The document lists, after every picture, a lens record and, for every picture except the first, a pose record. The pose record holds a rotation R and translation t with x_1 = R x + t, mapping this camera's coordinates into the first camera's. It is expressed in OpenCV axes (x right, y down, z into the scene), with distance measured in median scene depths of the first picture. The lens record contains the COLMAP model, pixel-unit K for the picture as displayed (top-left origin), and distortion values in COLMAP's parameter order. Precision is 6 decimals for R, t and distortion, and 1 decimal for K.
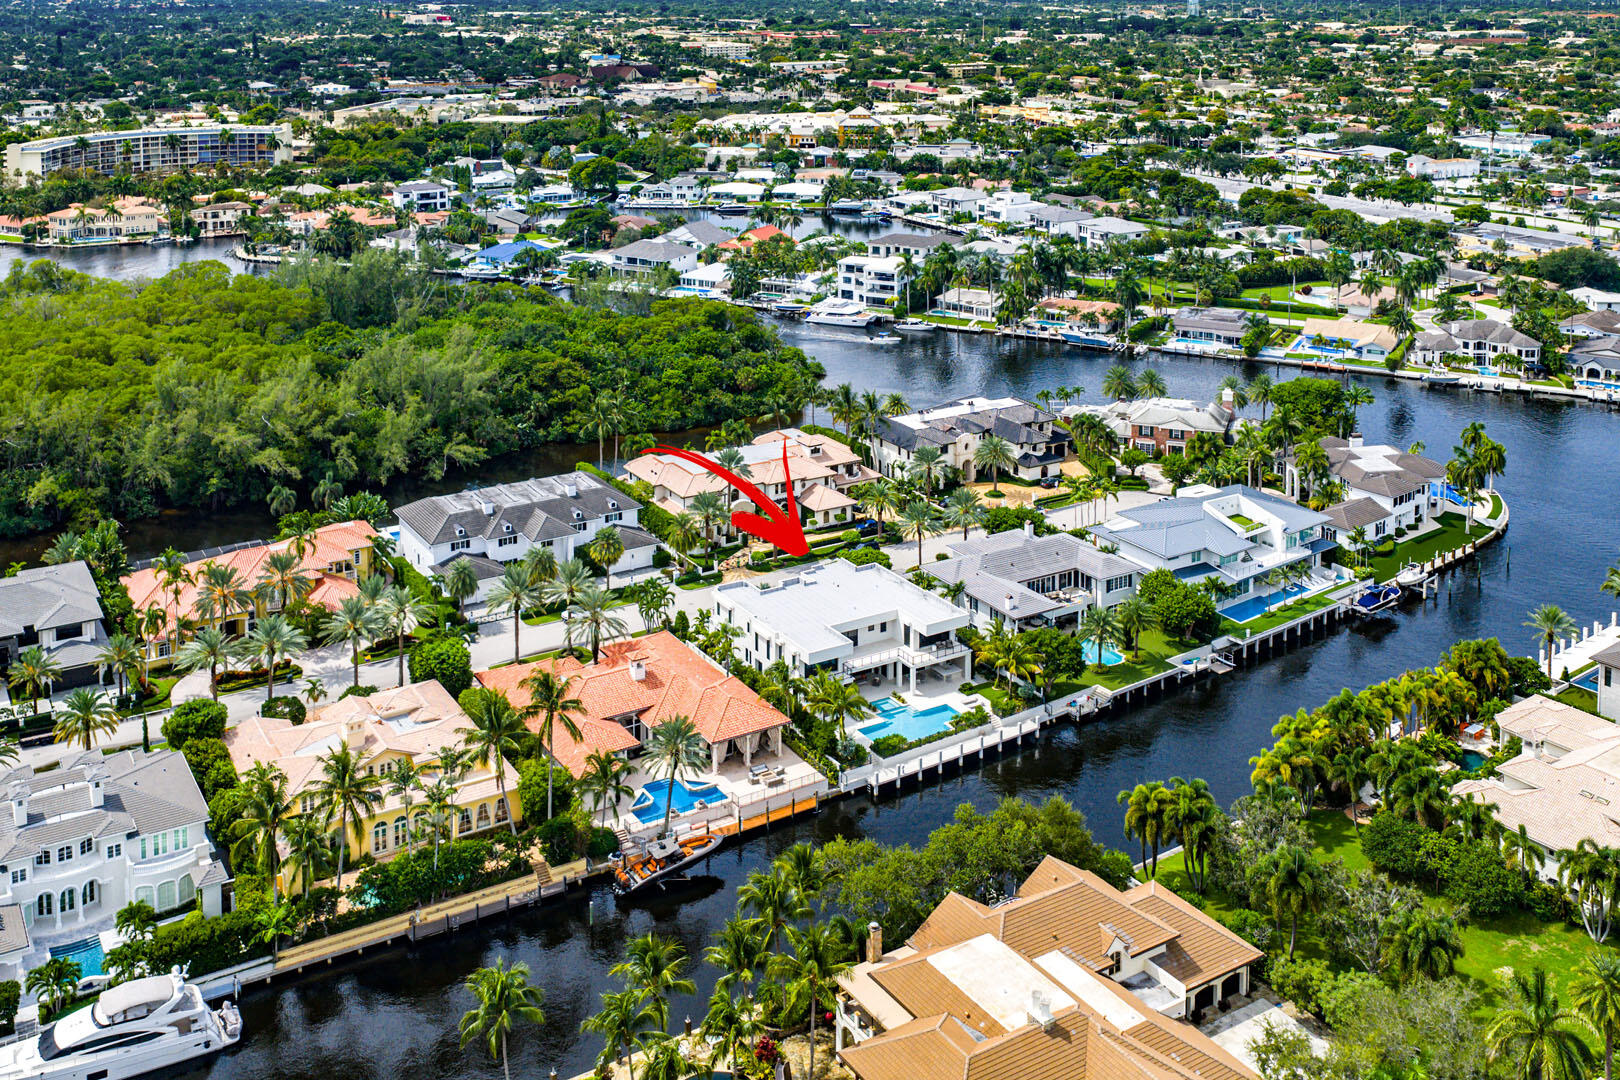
lens RADIAL K [[1370.2, 0, 811.6], [0, 1370.2, 535.0], [0, 0, 1]] dist [0.017483, -0.016403]
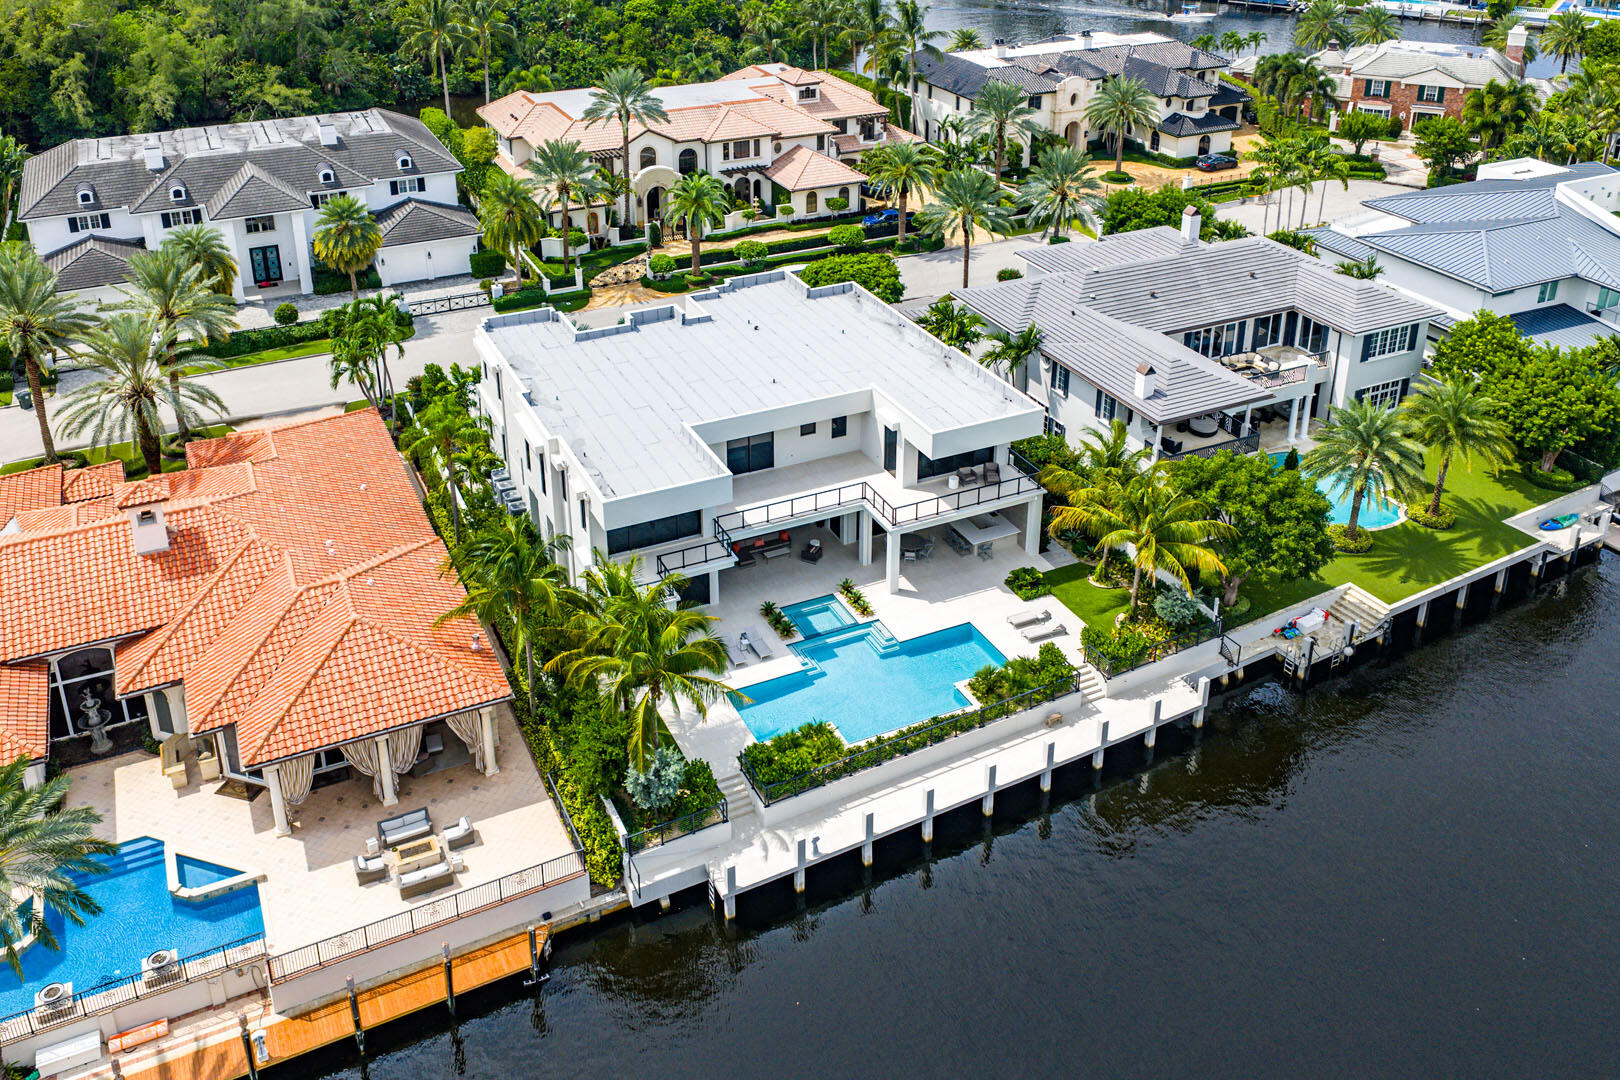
lens RADIAL K [[1370.2, 0, 594.7], [0, 1370.2, 425.6], [0, 0, 1]] dist [0.017483, -0.016403]
pose [[0.975603, 0.055905, -0.212304, 0.062350], [-0.029059, 0.991409, 0.127528, 0.011743], [0.217610, -0.118247, 0.968846, 0.499646]]
